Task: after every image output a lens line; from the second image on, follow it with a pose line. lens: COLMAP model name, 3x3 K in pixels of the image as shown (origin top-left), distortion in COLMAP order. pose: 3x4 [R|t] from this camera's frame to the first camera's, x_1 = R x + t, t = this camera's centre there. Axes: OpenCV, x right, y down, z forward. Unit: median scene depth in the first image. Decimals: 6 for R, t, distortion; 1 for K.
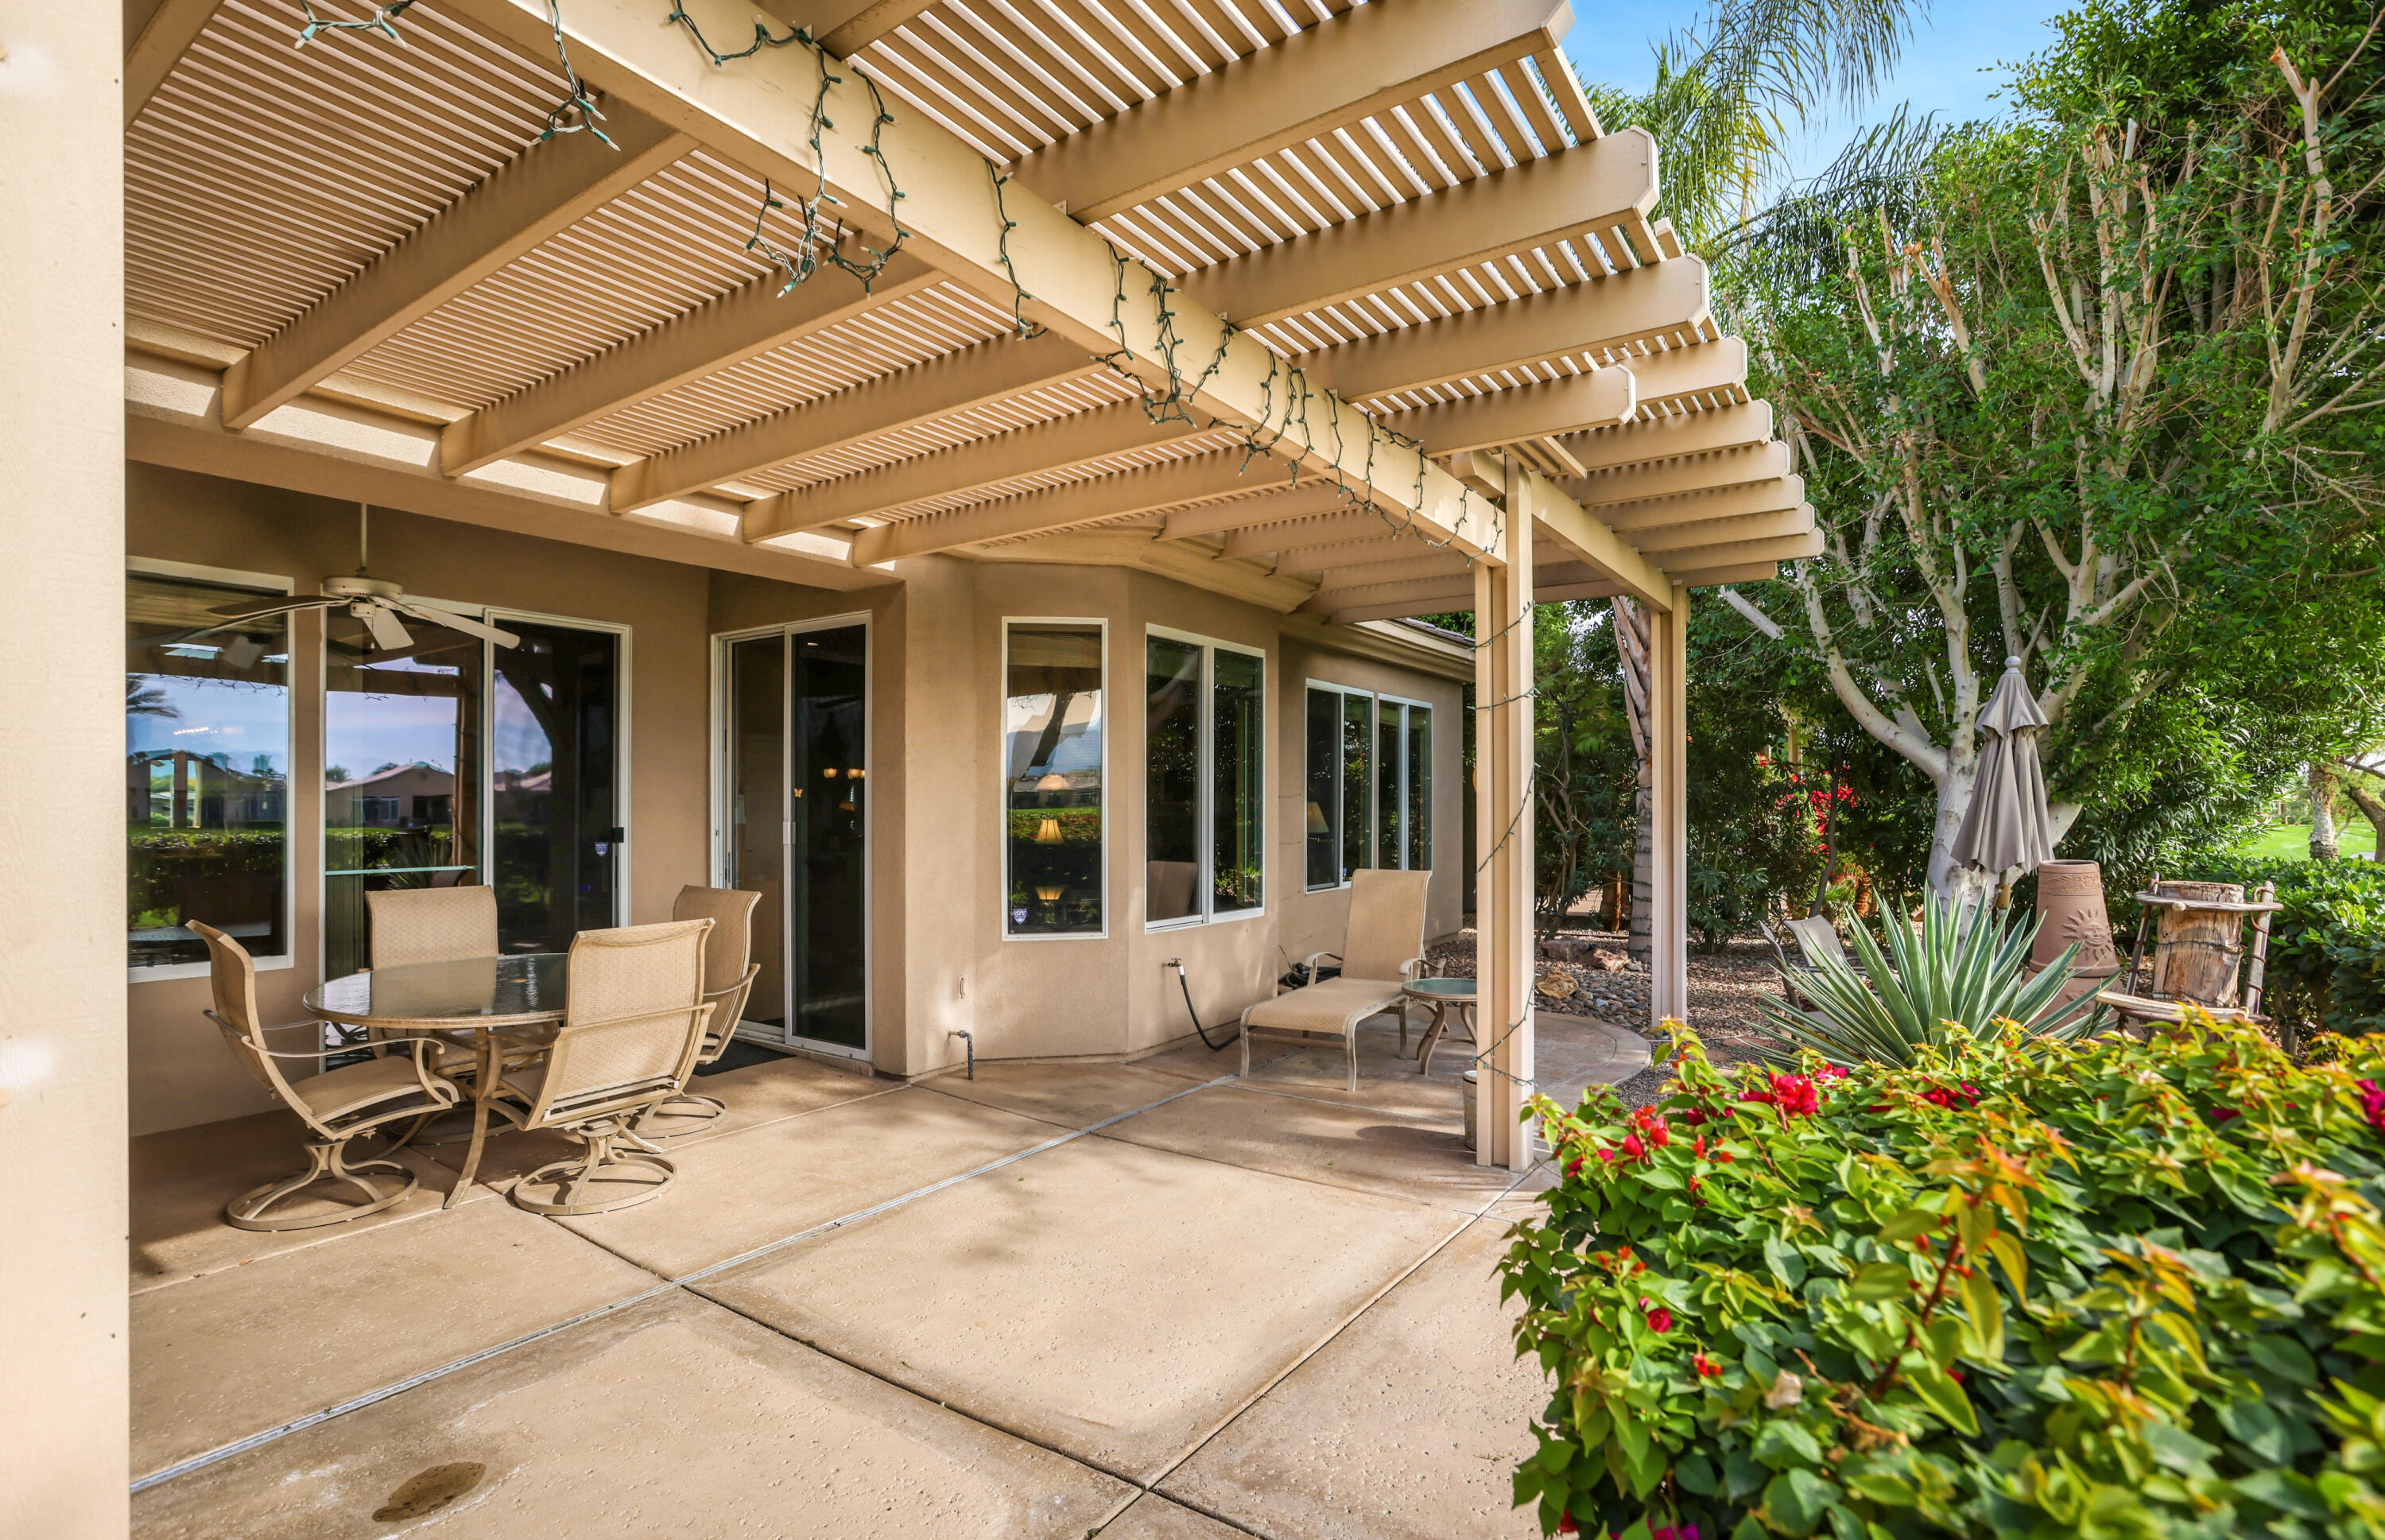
lens RADIAL K [[1098.4, 0, 1194.9], [0, 1098.4, 806.4], [0, 0, 1]] dist [-0.023494, 0.000155]
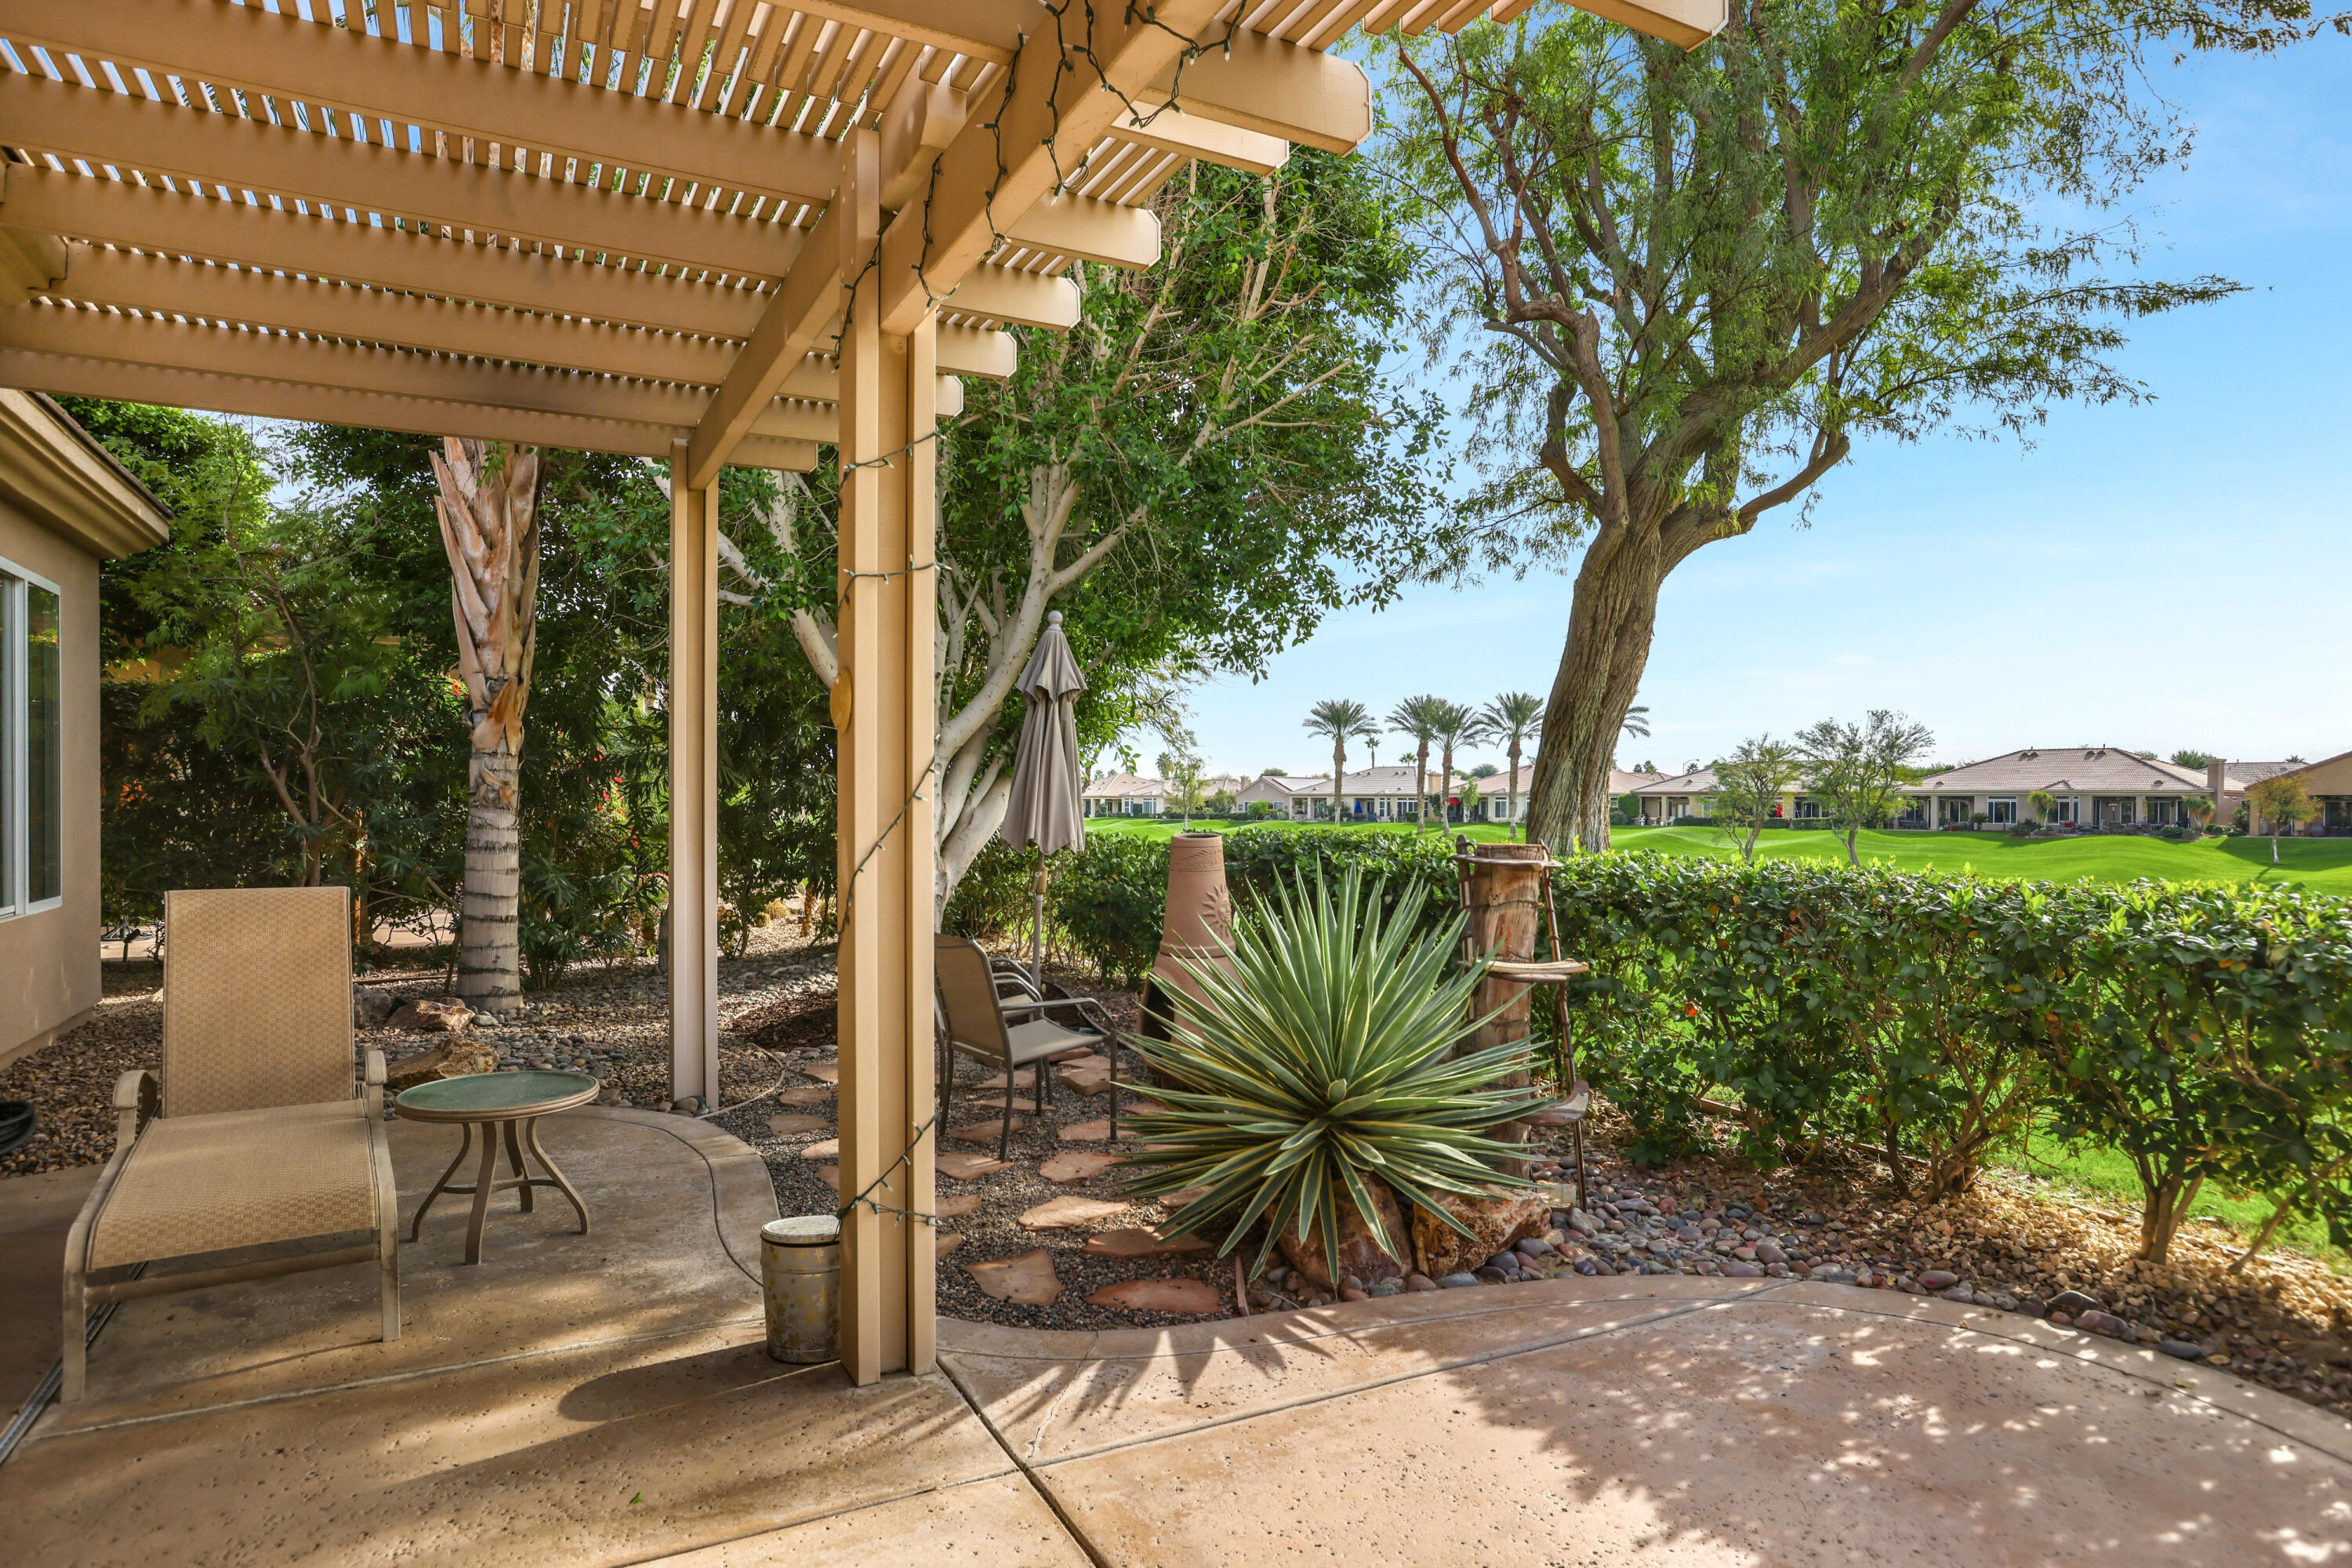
lens RADIAL K [[1369.1, 0, 1180.4], [0, 1369.1, 814.5], [0, 0, 1]] dist [-0.040283, 0.041101]
pose [[0.467908, -0.009523, 0.883726, -0.168639], [-0.001738, 0.999930, 0.011696, 0.013437], [-0.883776, -0.007009, 0.467859, 0.313249]]
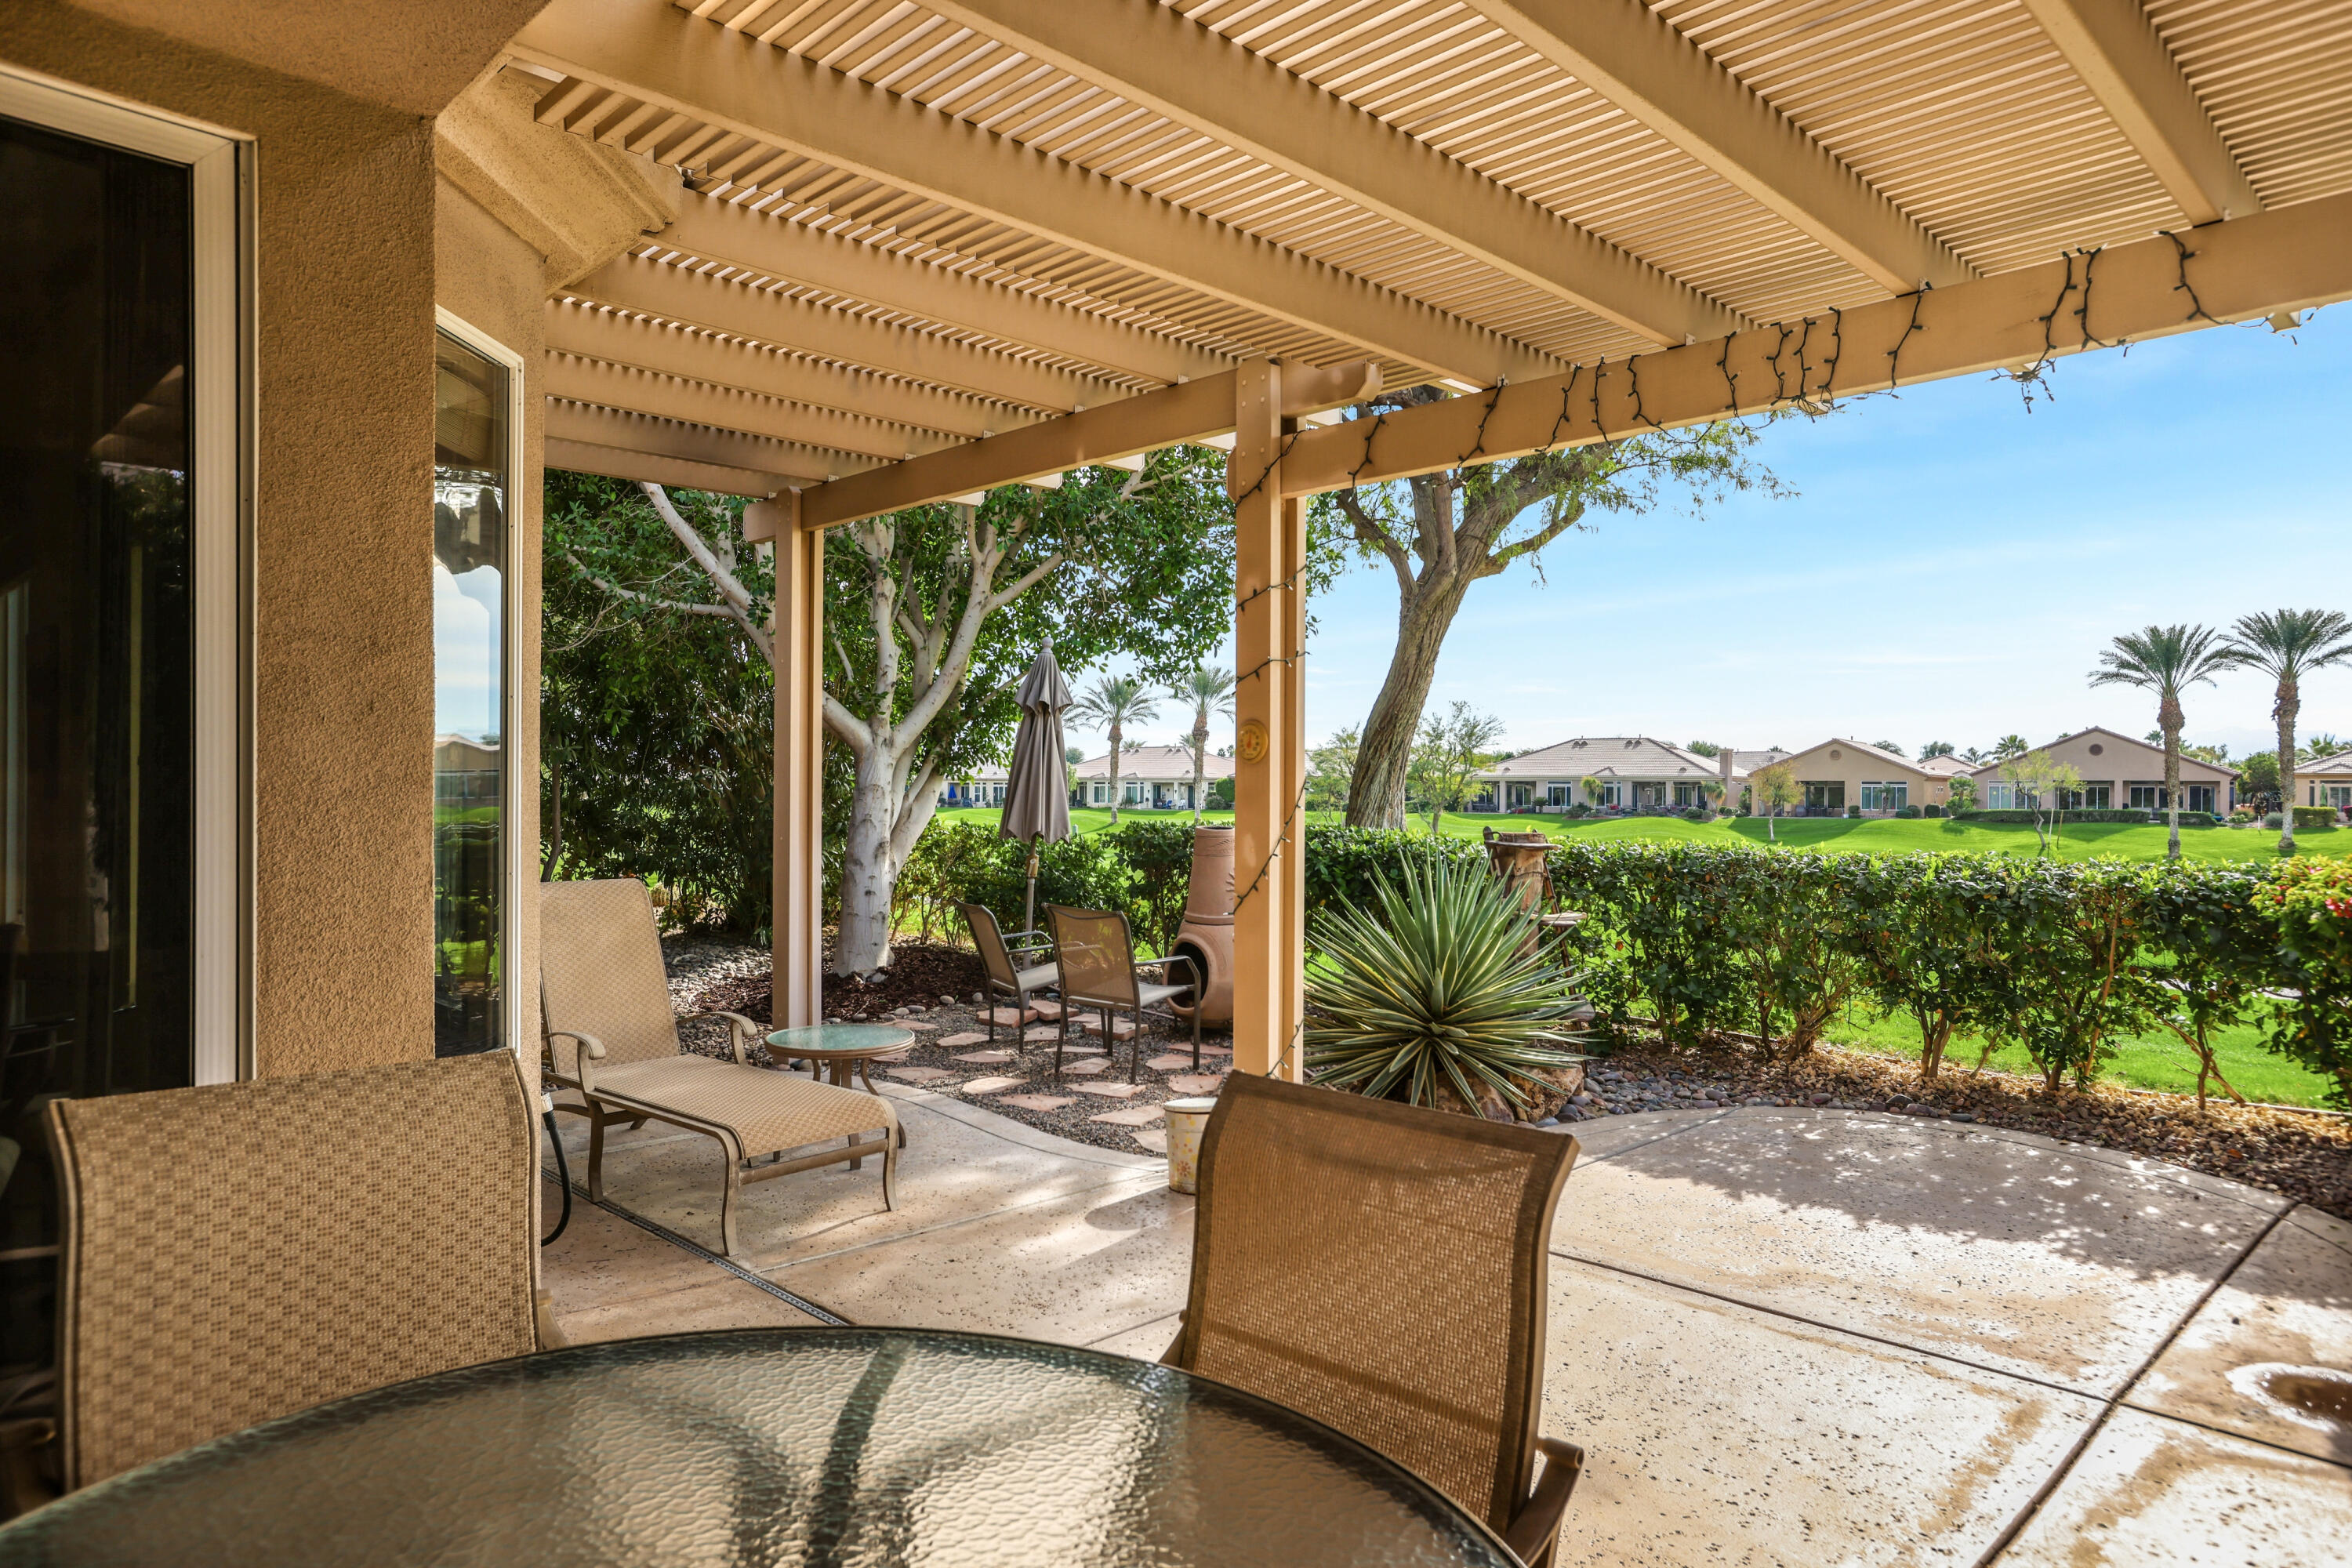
lens RADIAL K [[1458.5, 0, 1180.3], [0, 1458.5, 786.5], [0, 0, 1]] dist [-0.000138, 0.001766]
pose [[0.180569, -0.002103, 0.983560, -0.518559], [-0.002130, 0.999995, 0.002529, 0.002095], [-0.983560, -0.002552, 0.180564, 0.514967]]
